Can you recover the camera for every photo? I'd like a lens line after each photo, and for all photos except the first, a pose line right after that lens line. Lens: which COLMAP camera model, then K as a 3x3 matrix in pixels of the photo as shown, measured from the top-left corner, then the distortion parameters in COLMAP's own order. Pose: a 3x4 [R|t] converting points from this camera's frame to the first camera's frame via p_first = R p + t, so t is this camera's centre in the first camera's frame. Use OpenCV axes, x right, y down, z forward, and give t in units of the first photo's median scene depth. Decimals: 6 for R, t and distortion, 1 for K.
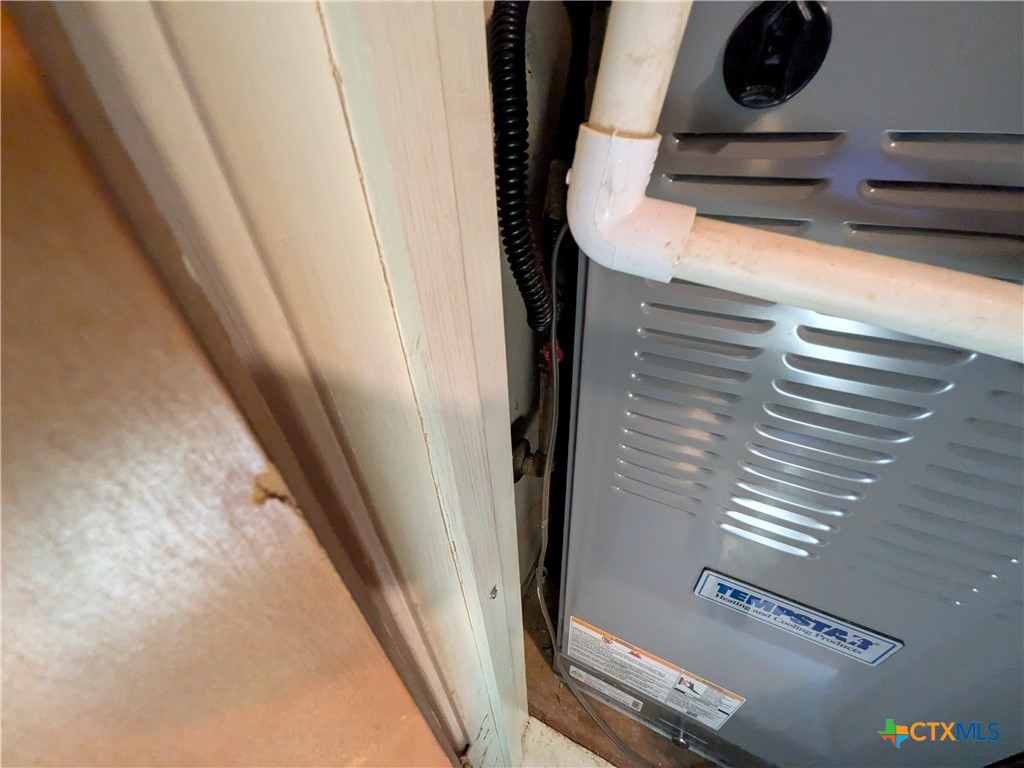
lens RADIAL K [[404.8, 0, 515.3], [0, 404.8, 384.9], [0, 0, 1]] dist [0.011127, -0.001772]
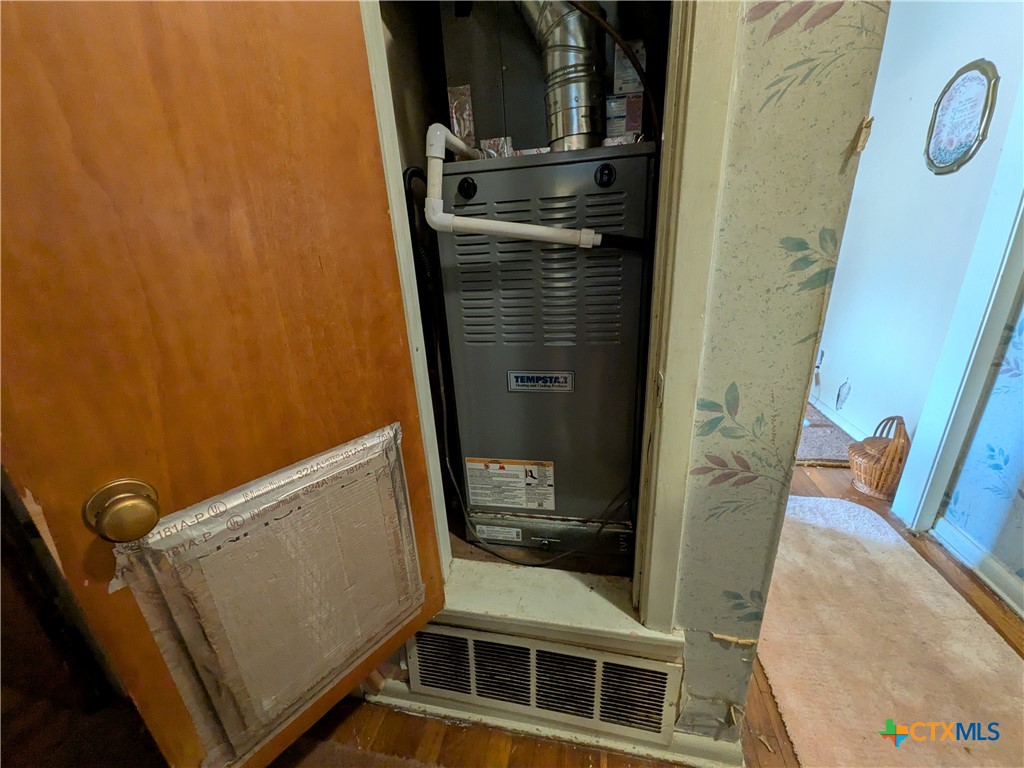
lens RADIAL K [[404.8, 0, 510.2], [0, 404.8, 381.5], [0, 0, 1]] dist [0.011127, -0.001772]
pose [[0.971931, -0.092425, 0.216350, -0.044234], [0.156528, 0.940569, -0.301378, 1.319705], [-0.175637, 0.326784, 0.928636, -1.284399]]
